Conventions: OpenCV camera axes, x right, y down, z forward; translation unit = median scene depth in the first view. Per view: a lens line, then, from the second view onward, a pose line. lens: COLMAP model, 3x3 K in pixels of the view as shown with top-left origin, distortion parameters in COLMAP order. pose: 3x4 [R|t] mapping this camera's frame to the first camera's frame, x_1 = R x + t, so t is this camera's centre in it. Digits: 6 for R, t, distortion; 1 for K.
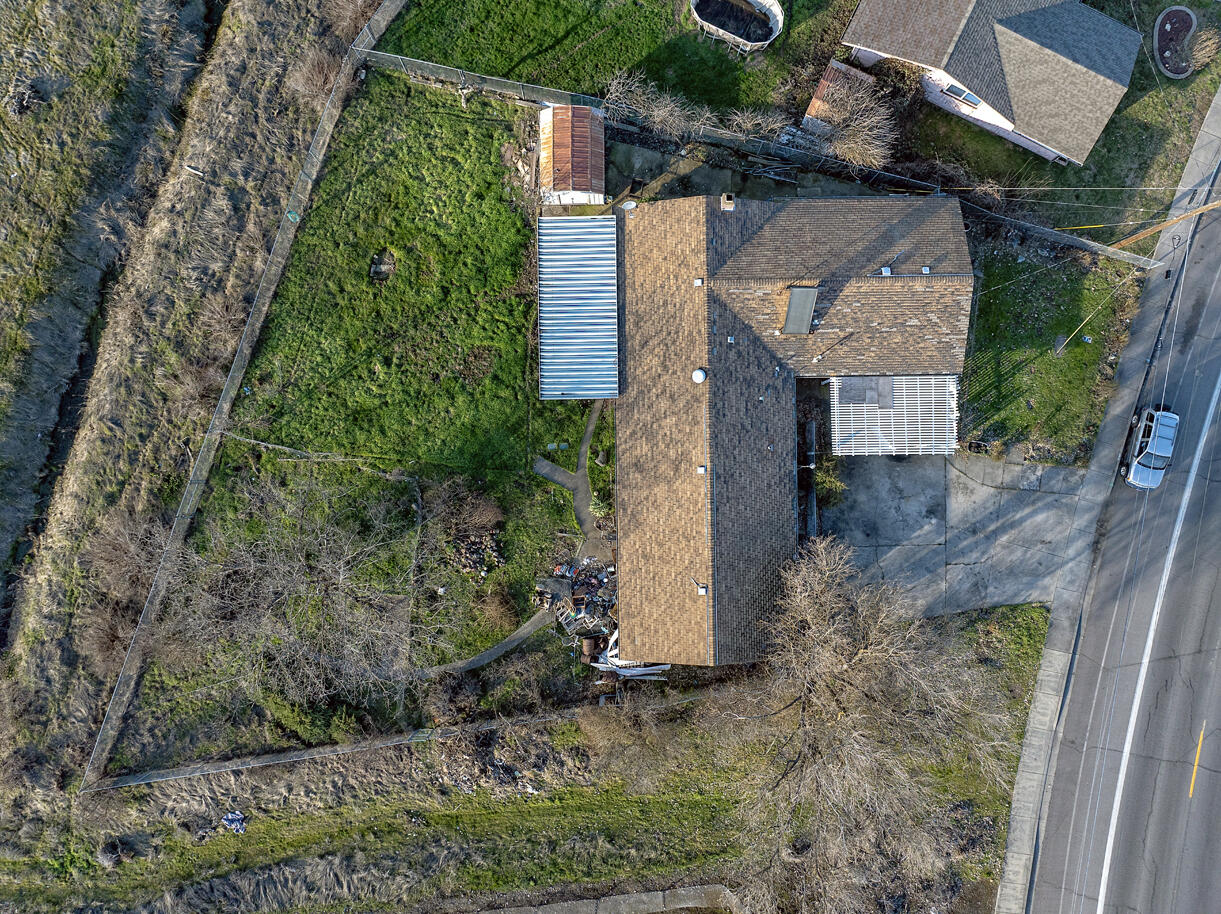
lens RADIAL K [[852.1, 0, 610.5], [0, 852.1, 457.0], [0, 0, 1]] dist [-0.039771, 0.006032]
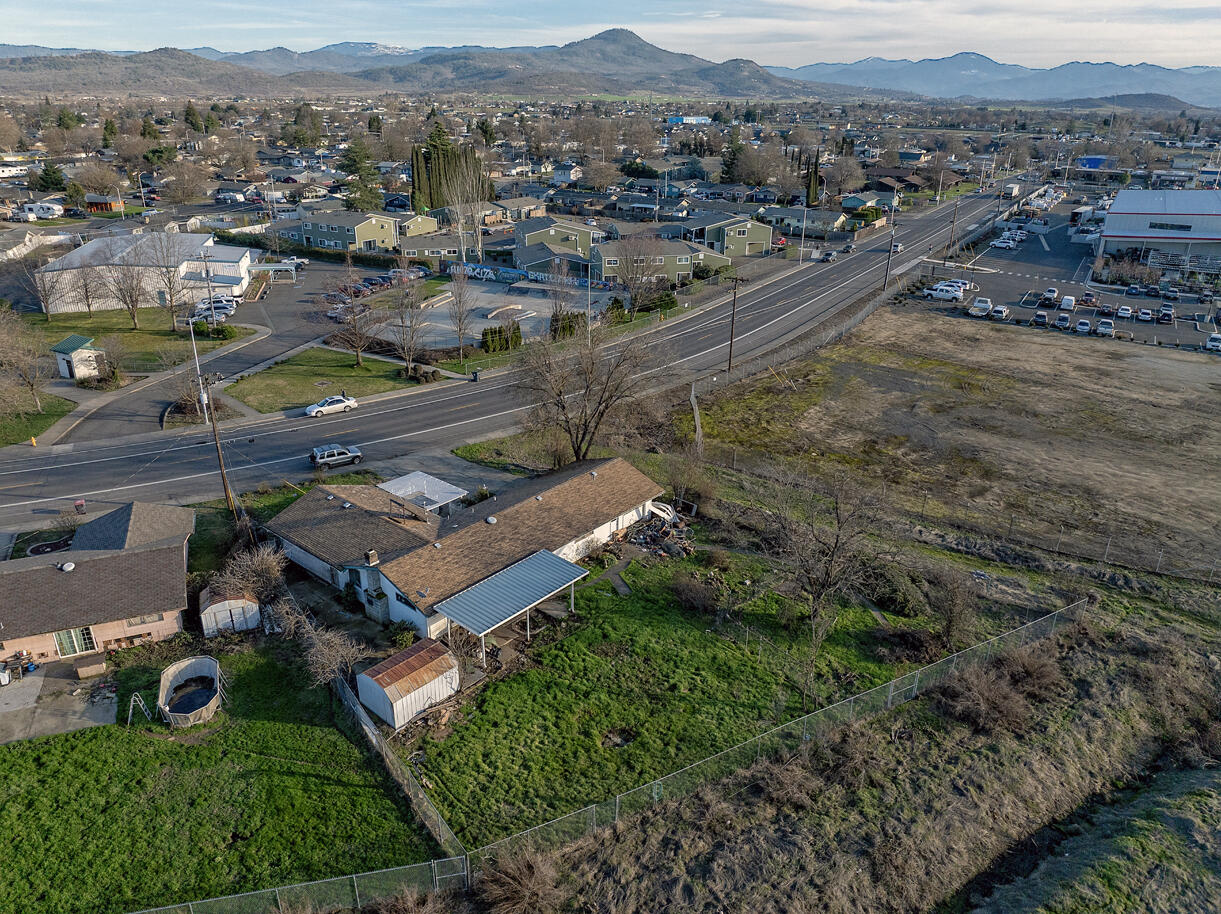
lens RADIAL K [[852.1, 0, 610.5], [0, 852.1, 457.0], [0, 0, 1]] dist [-0.039771, 0.006032]
pose [[-0.756295, -0.261542, 0.599678, -0.757437], [0.653966, -0.276147, 0.704323, -0.821385], [-0.018611, 0.924845, 0.379889, 0.340165]]
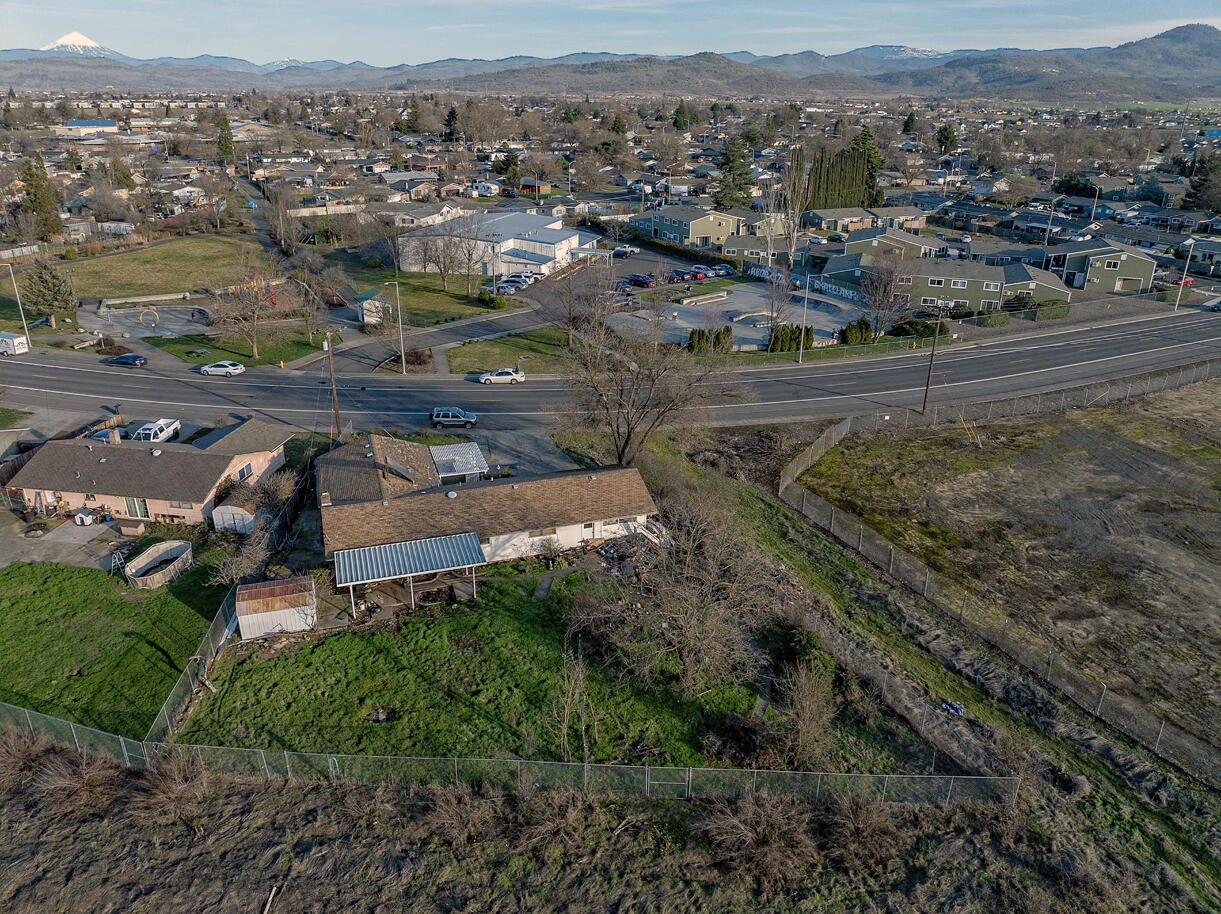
lens RADIAL K [[852.1, 0, 610.5], [0, 852.1, 457.0], [0, 0, 1]] dist [-0.039771, 0.006032]
pose [[-0.304194, -0.374853, 0.875757, -1.106307], [0.952372, -0.099100, 0.288388, -0.225712], [-0.021316, 0.921772, 0.387145, 0.333914]]
